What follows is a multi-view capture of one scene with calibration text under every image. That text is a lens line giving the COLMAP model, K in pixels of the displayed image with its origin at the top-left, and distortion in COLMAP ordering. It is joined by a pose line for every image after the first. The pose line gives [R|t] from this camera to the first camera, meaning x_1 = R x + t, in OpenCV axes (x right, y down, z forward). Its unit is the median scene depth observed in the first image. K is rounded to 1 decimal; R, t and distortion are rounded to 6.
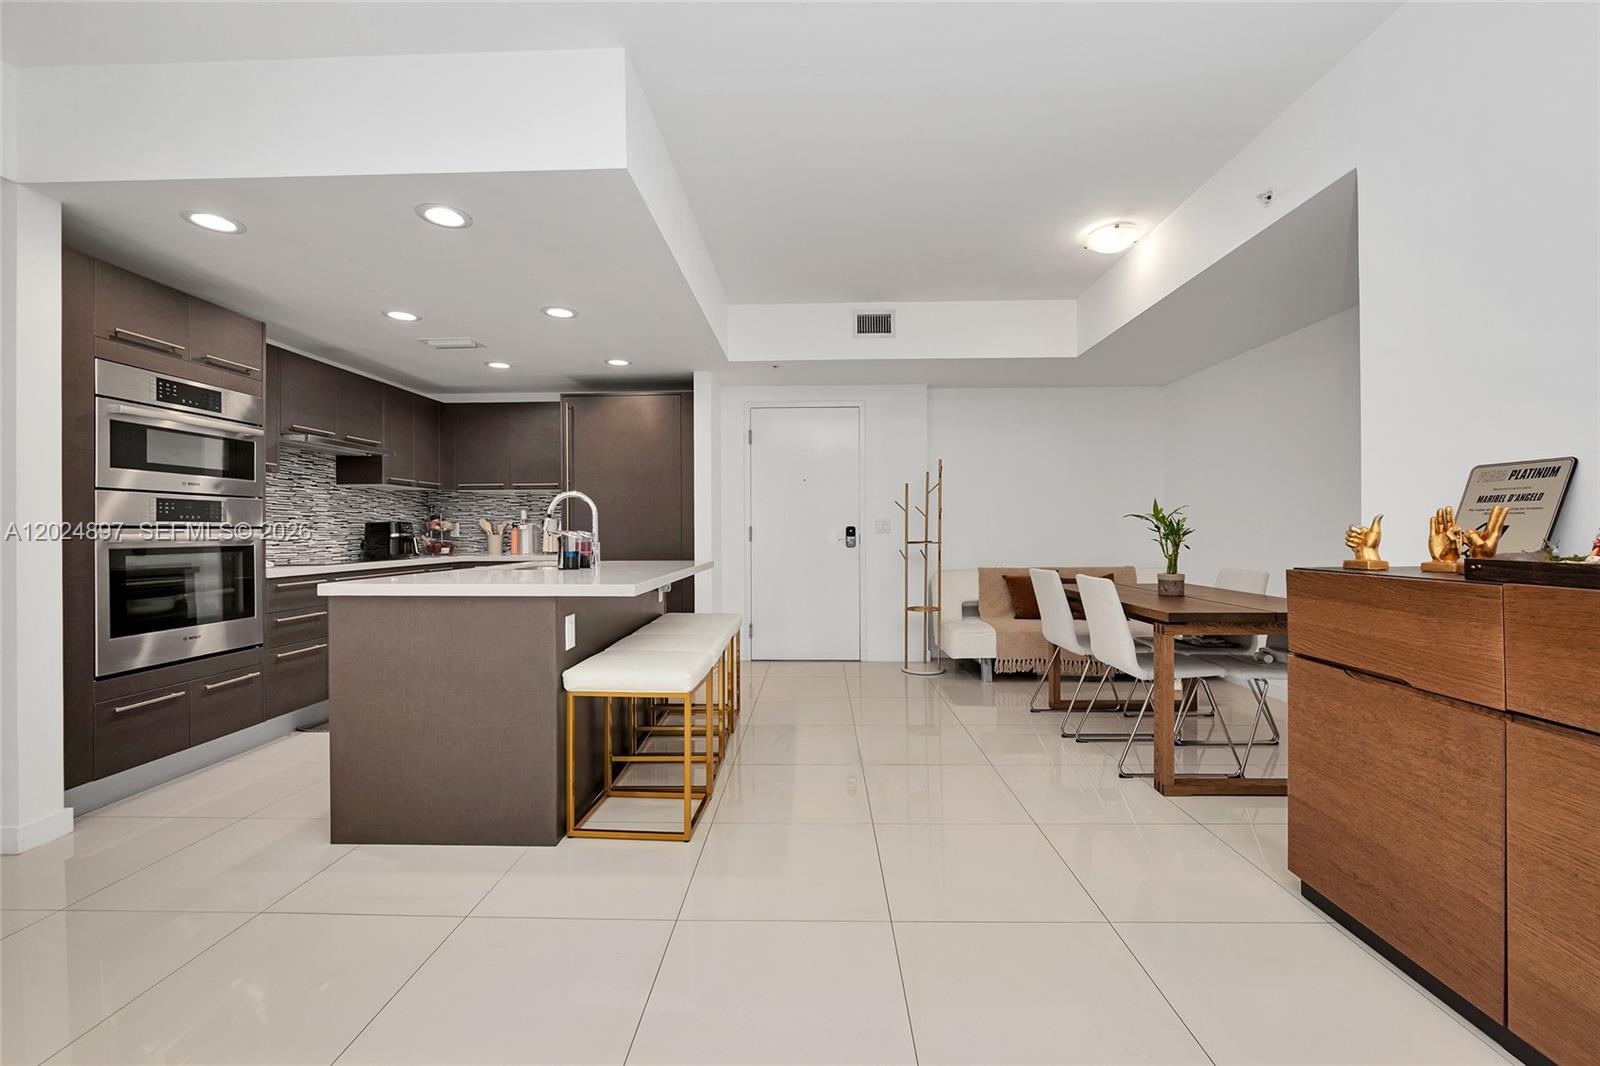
lens RADIAL K [[648.1, 0, 800.2], [0, 648.1, 530.1], [0, 0, 1]] dist [-0.006284, 0.000863]
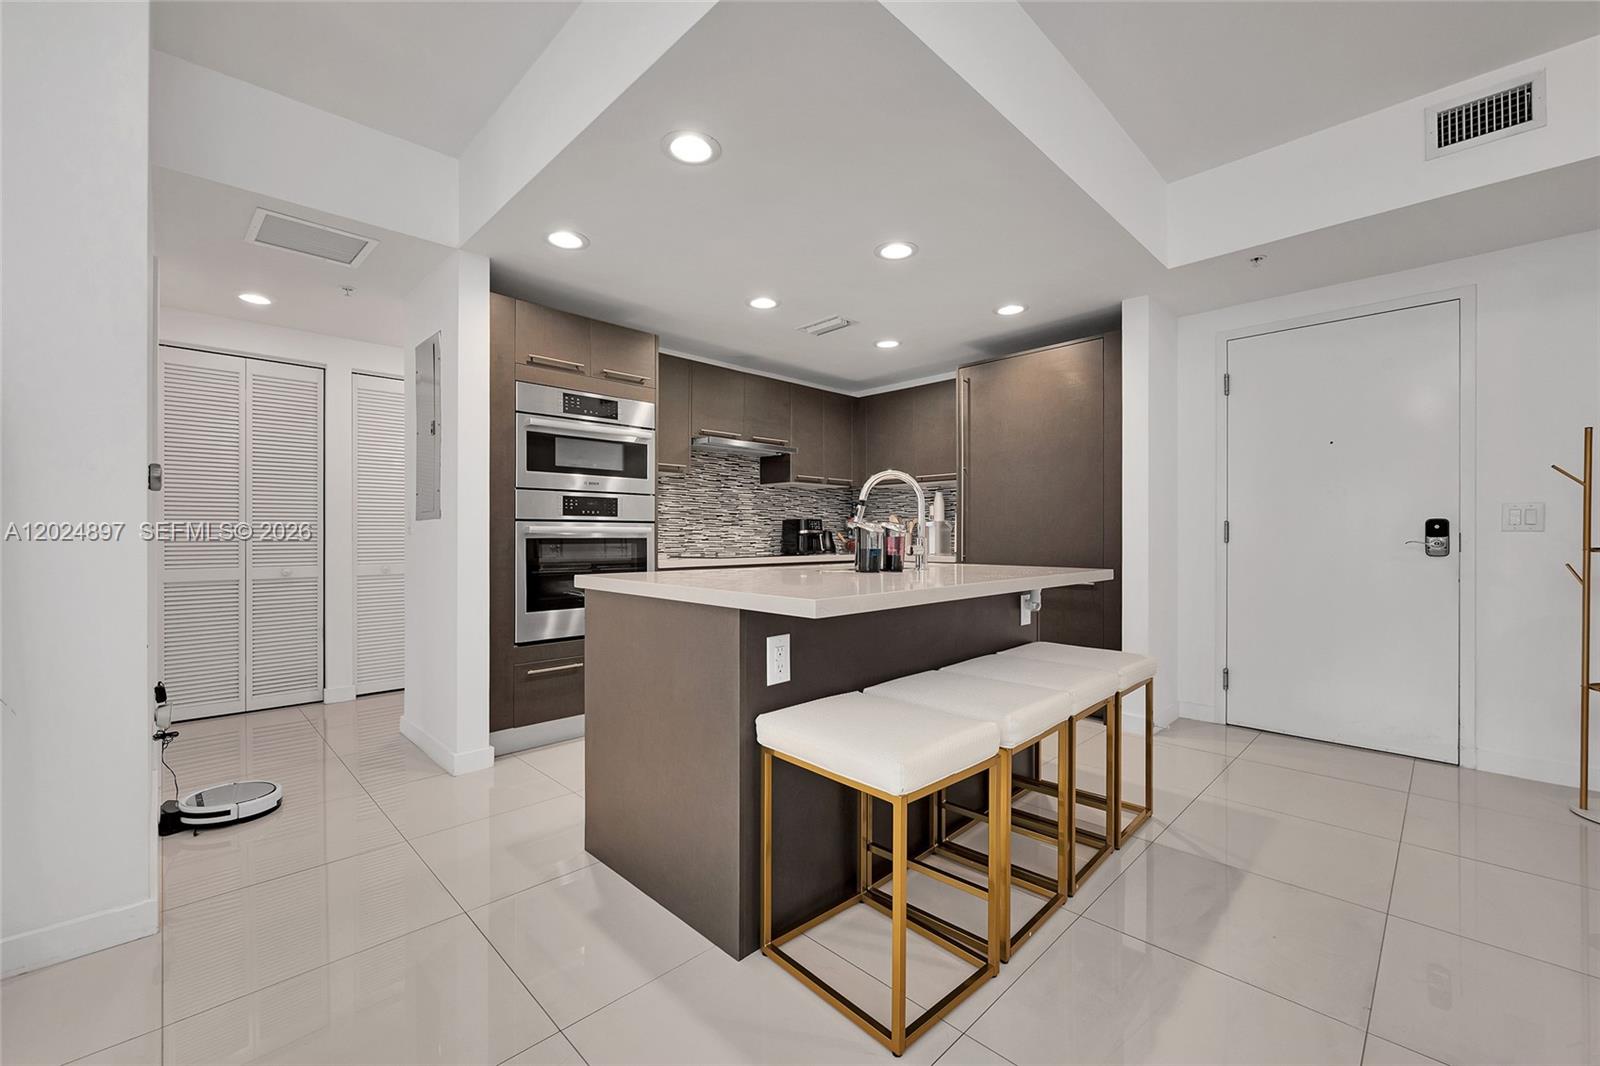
lens RADIAL K [[648.1, 0, 800.1], [0, 648.1, 535.7], [0, 0, 1]] dist [-0.006284, 0.000863]
pose [[0.723694, 0.005569, -0.690099, 0.075421], [-0.003311, 0.999984, 0.004597, 0.009435], [0.690113, -0.001042, 0.723700, 0.264430]]
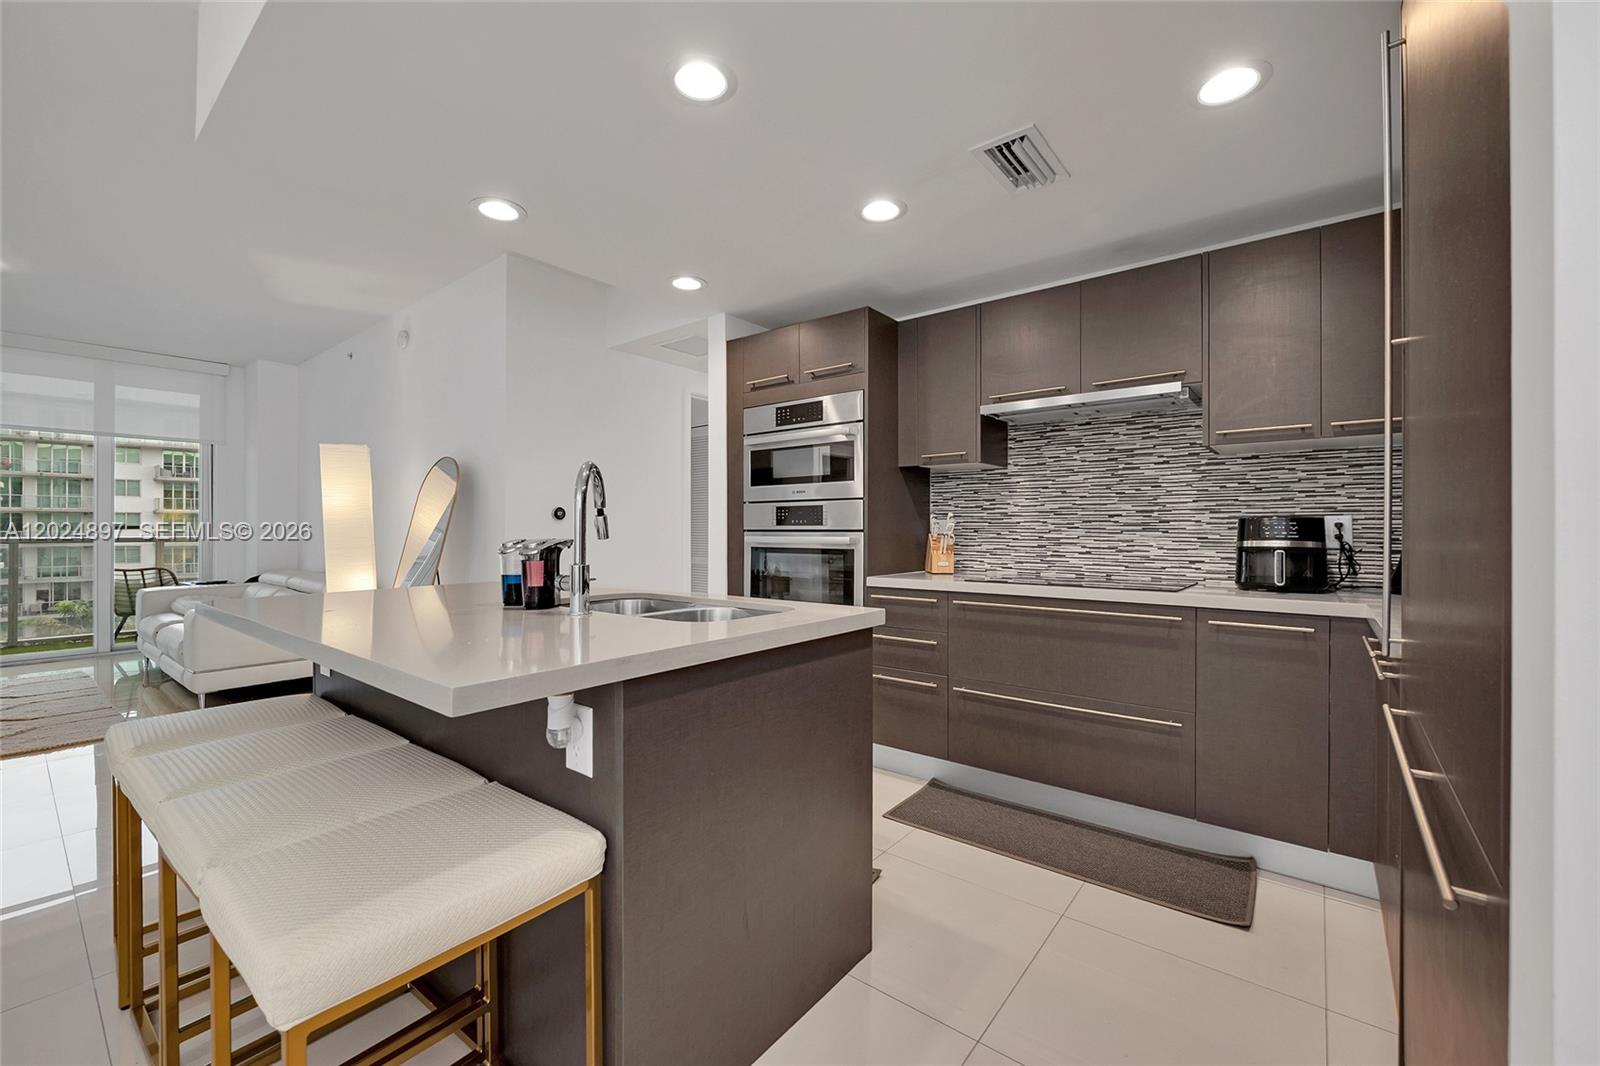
lens RADIAL K [[648.1, 0, 796.5], [0, 648.1, 522.4], [0, 0, 1]] dist [-0.006284, 0.000863]
pose [[-0.598149, -0.005105, -0.801368, -0.026061], [0.003485, 0.999954, -0.008971, -0.005553], [0.801377, -0.008159, -0.598104, 1.044889]]
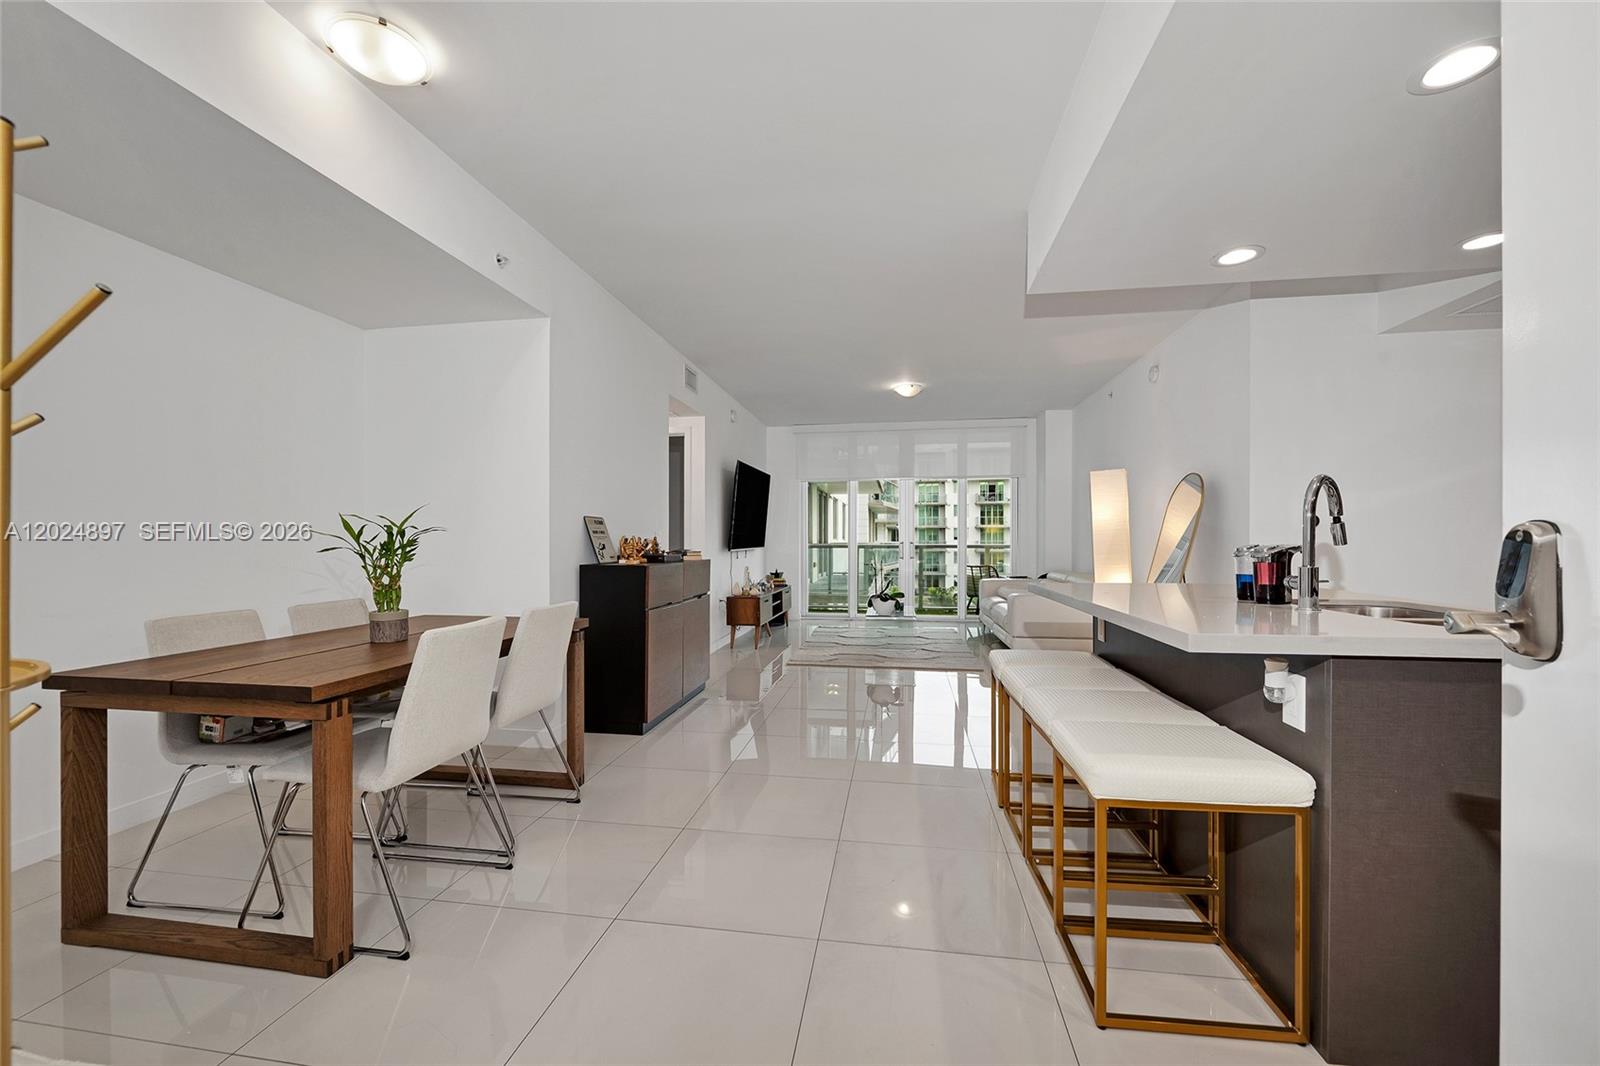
lens RADIAL K [[648.1, 0, 809.5], [0, 648.1, 550.6], [0, 0, 1]] dist [-0.006284, 0.000863]
pose [[-0.994814, 0.000373, 0.101708, 0.029573], [0.001861, 0.999893, 0.014534, -0.002344], [-0.101692, 0.014648, -0.994708, 1.170712]]
